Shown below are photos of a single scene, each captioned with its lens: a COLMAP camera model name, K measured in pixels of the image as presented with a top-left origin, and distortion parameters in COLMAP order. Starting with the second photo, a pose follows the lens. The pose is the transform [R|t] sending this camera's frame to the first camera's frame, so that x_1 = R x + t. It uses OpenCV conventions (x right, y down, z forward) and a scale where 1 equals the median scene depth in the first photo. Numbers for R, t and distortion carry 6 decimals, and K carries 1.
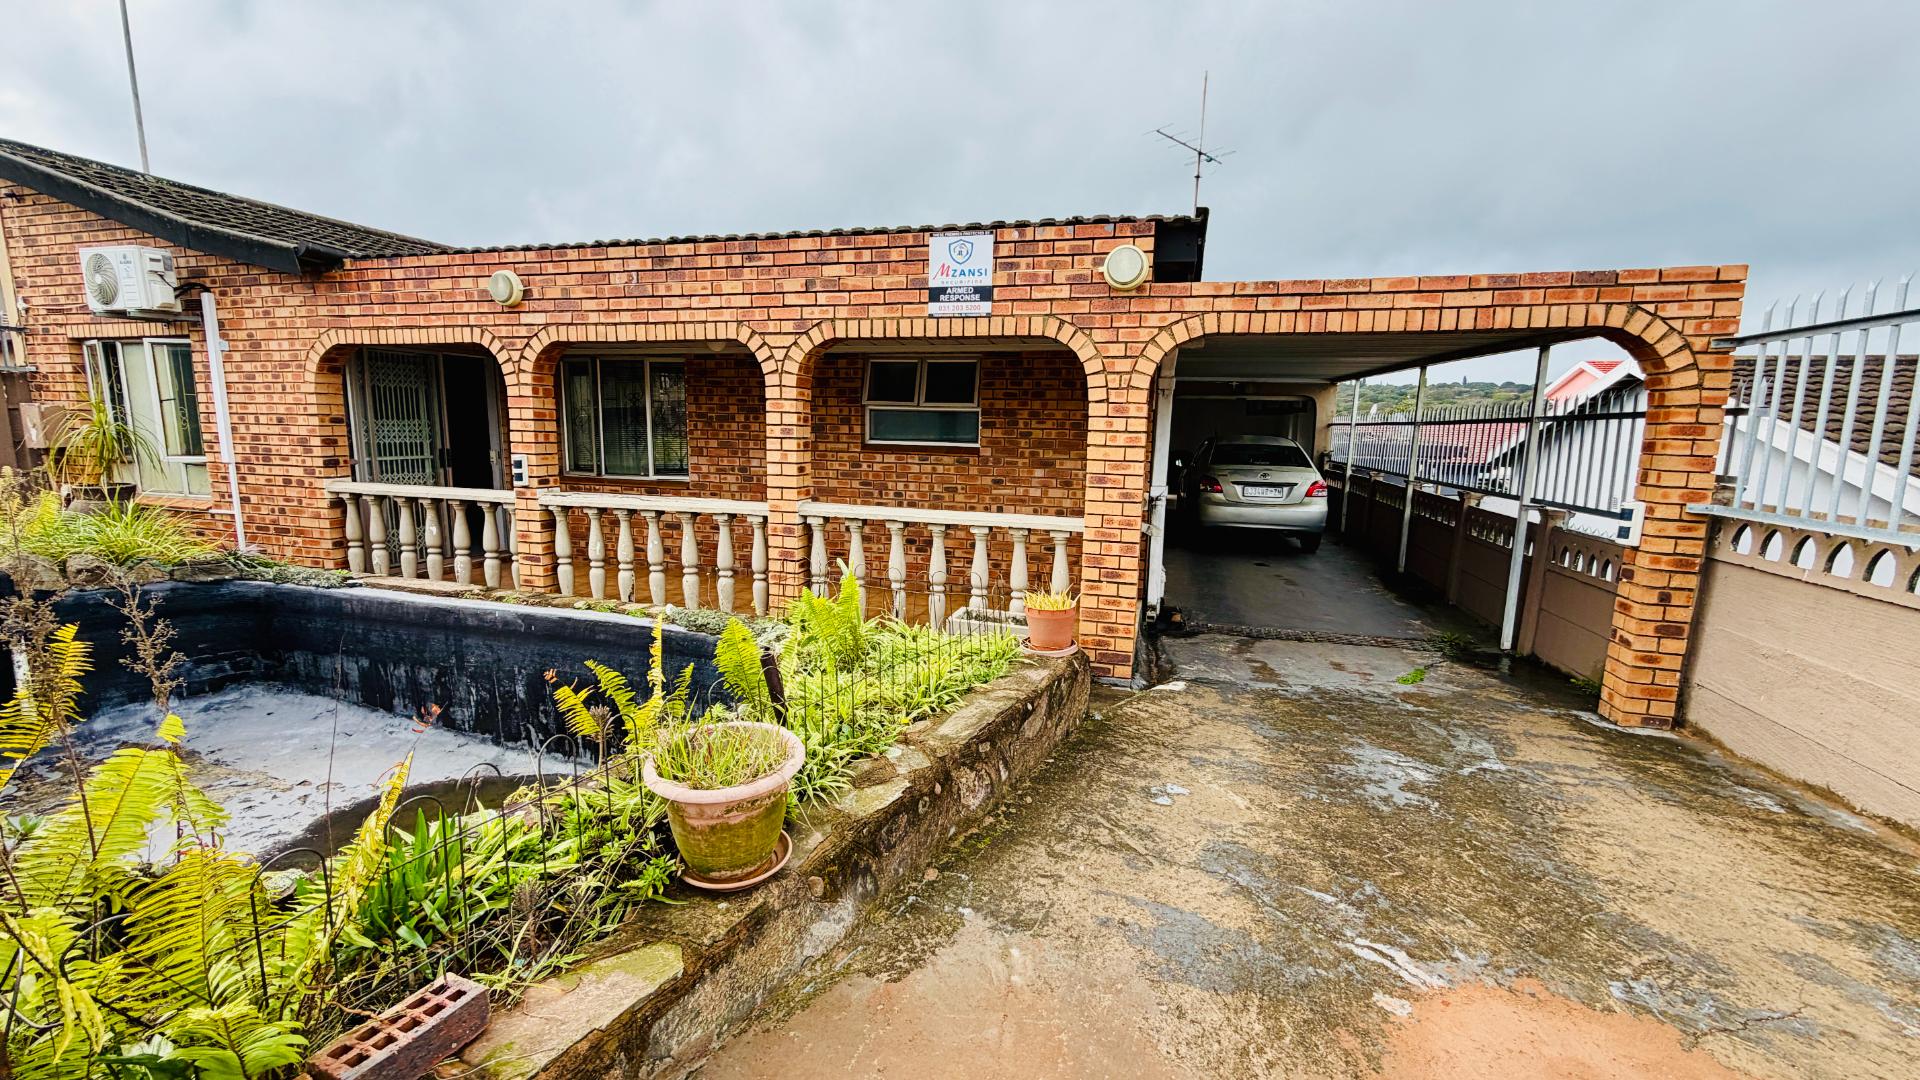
lens RADIAL K [[766.9, 0, 957.9], [0, 766.9, 537.7], [0, 0, 1]] dist [0.000614, 0.000391]
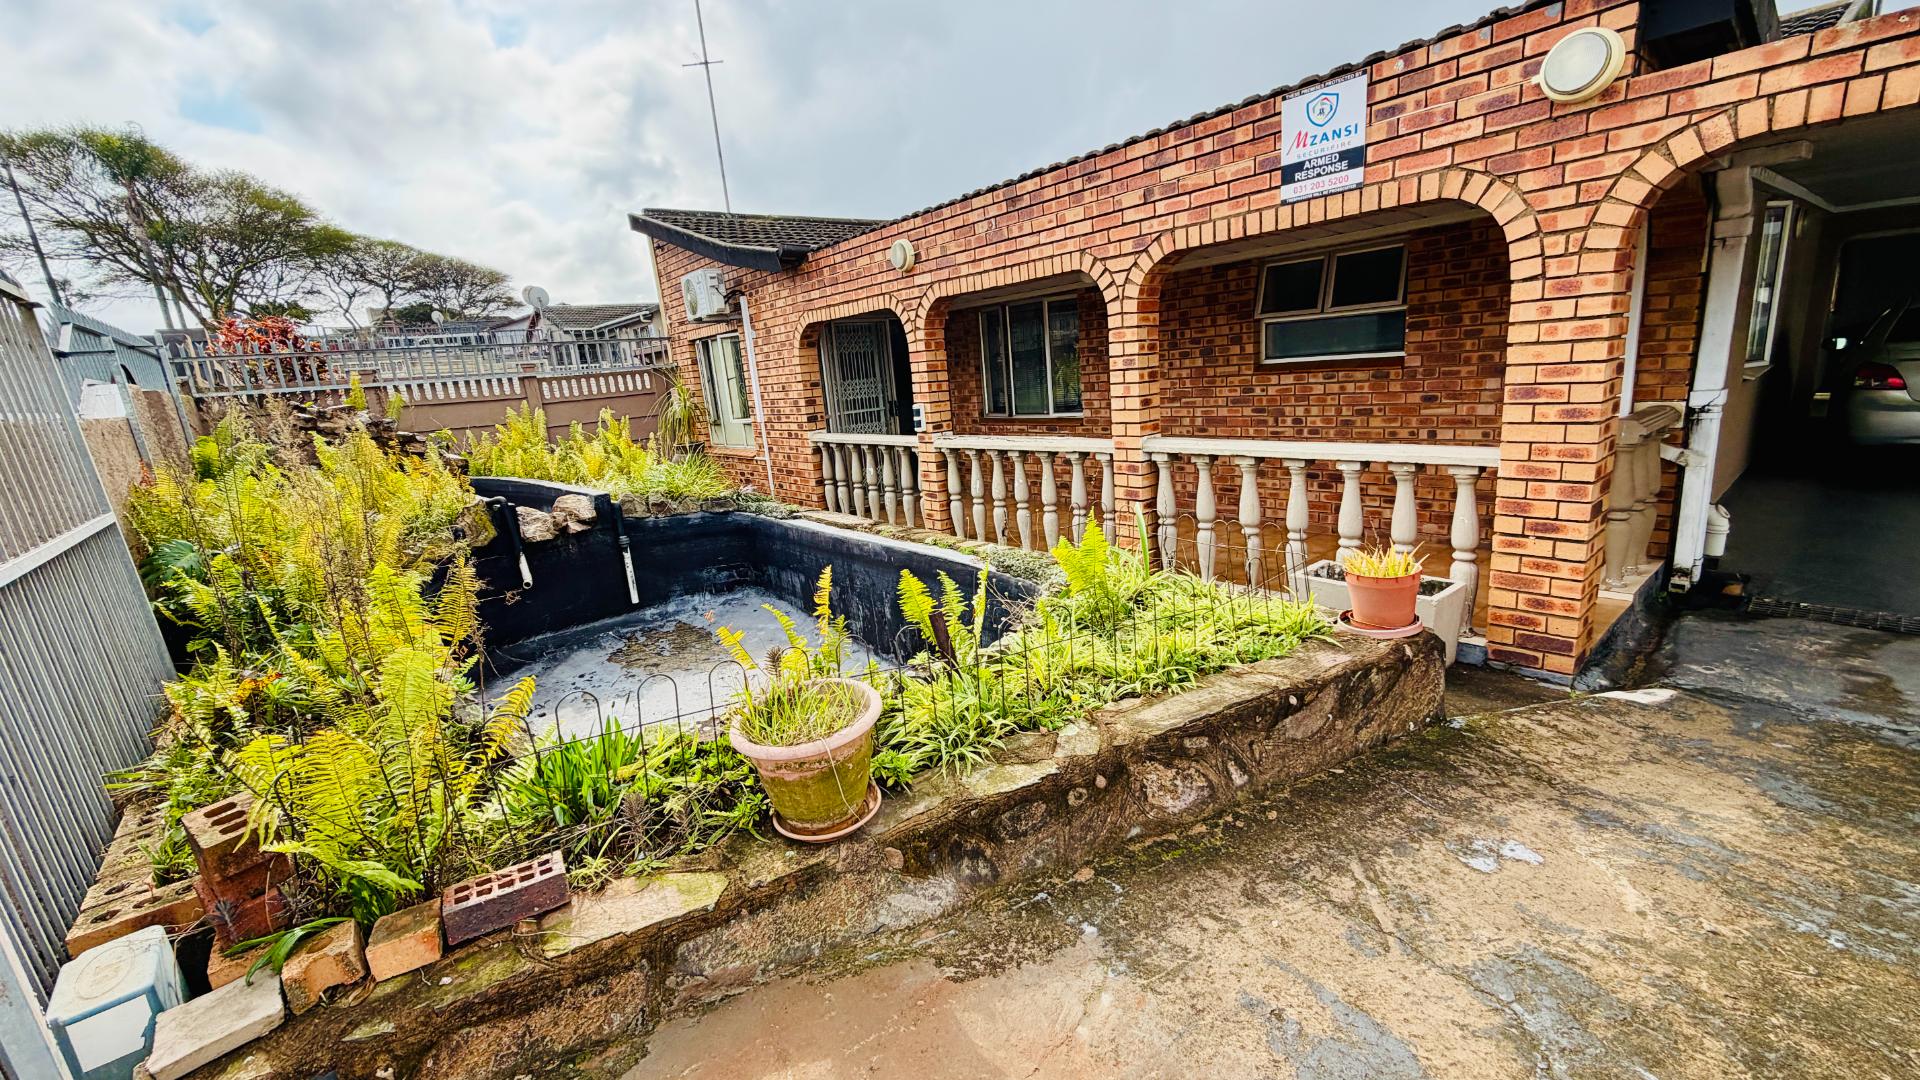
lens RADIAL K [[766.9, 0, 961.4], [0, 766.9, 537.5], [0, 0, 1]] dist [0.000614, 0.000391]
pose [[0.818084, 0.038660, -0.573797, 0.170873], [0.015545, 0.995887, 0.089262, -0.013985], [0.574888, -0.081943, 0.814119, 0.116875]]
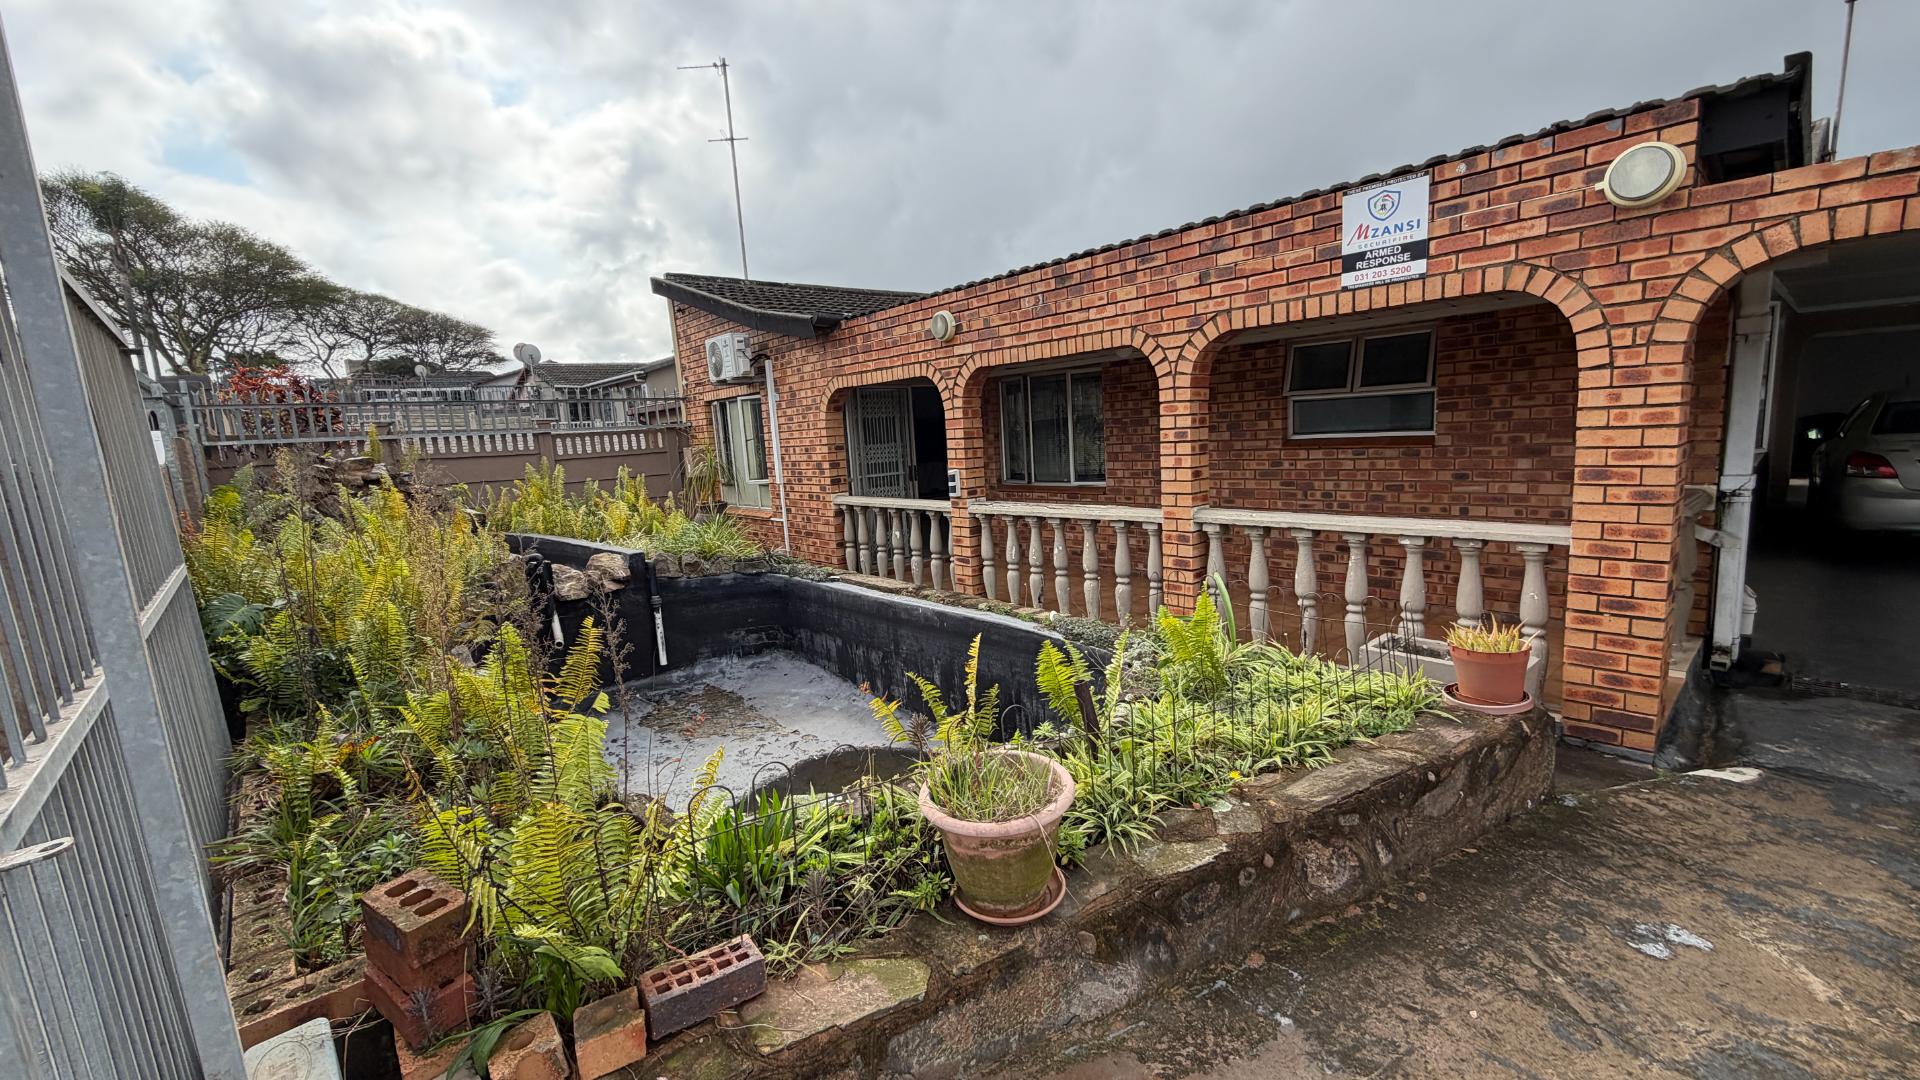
lens RADIAL K [[766.9, 0, 959.0], [0, 766.9, 537.1], [0, 0, 1]] dist [0.000614, 0.000391]
pose [[0.837258, 0.007336, -0.546759, 0.076181], [-0.005075, 0.999971, 0.005646, -0.016867], [0.546785, -0.001952, 0.837271, 0.054603]]
